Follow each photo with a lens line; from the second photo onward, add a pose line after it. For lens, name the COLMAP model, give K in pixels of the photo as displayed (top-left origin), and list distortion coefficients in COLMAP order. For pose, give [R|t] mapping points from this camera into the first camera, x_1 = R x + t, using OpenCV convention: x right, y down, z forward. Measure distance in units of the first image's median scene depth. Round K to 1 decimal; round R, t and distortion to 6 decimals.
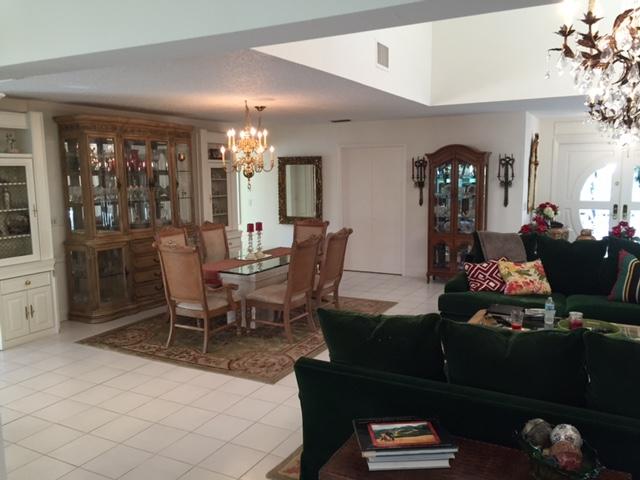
lens RADIAL K [[543.0, 0, 321.9], [0, 543.0, 239.5], [0, 0, 1]] dist [0.058891, -0.047973]
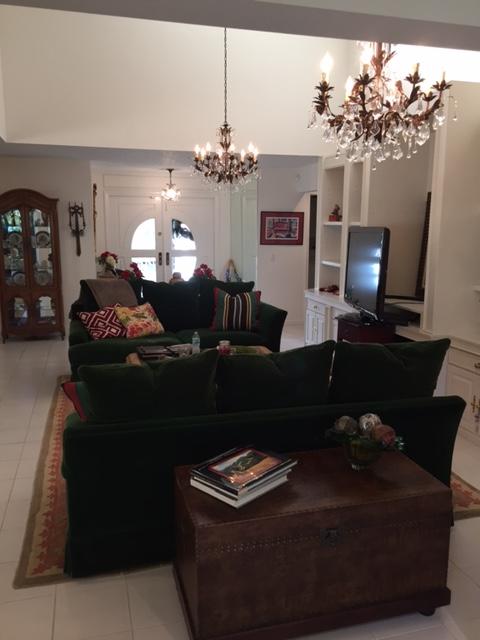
lens RADIAL K [[543.0, 0, 240.1], [0, 543.0, 322.0], [0, 0, 1]] dist [0.058891, -0.047973]
pose [[0.730406, -0.108752, 0.674299, -0.193018], [0.075037, 0.994043, 0.079039, 0.004233], [-0.678879, -0.007133, 0.734216, 0.101169]]
